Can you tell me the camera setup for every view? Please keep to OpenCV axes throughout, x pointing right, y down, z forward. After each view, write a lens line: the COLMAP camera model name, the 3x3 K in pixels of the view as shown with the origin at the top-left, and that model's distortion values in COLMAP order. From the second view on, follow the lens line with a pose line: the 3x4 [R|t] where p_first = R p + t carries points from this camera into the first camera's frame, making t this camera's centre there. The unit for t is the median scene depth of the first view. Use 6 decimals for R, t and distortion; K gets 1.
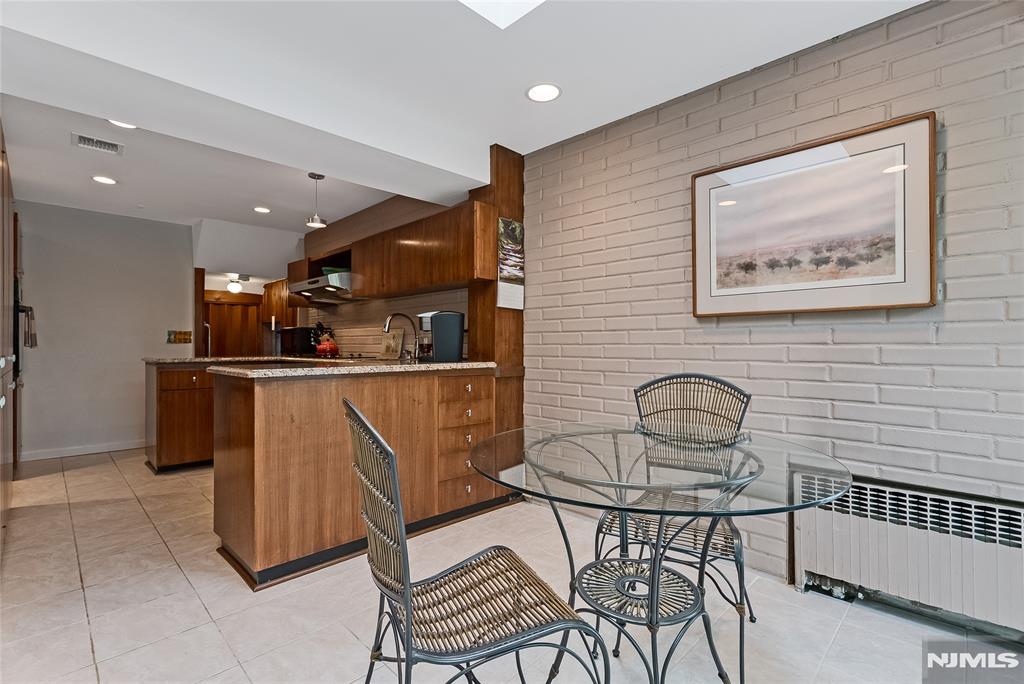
lens RADIAL K [[463.5, 0, 512.0], [0, 463.5, 342.0], [0, 0, 1]] dist [0.000124, 0.000349]
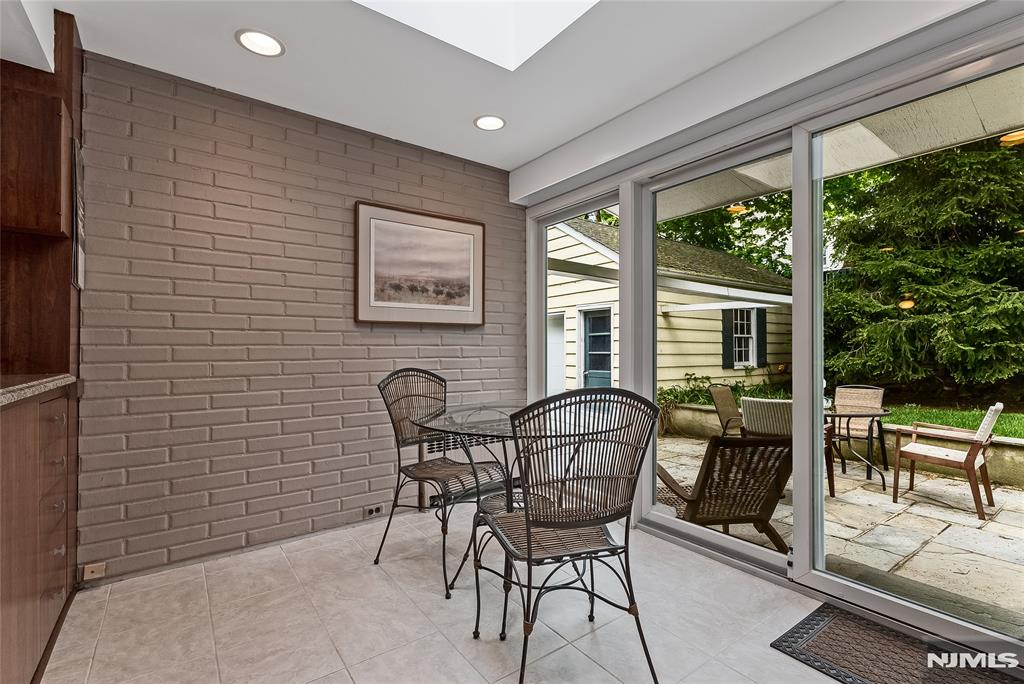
lens RADIAL K [[463.5, 0, 512.0], [0, 463.5, 342.0], [0, 0, 1]] dist [0.000124, 0.000349]
pose [[0.163393, 0.011453, 0.986495, -0.692333], [-0.007675, 0.999917, -0.010337, 0.005220], [-0.986531, -0.005883, 0.163467, 0.424087]]
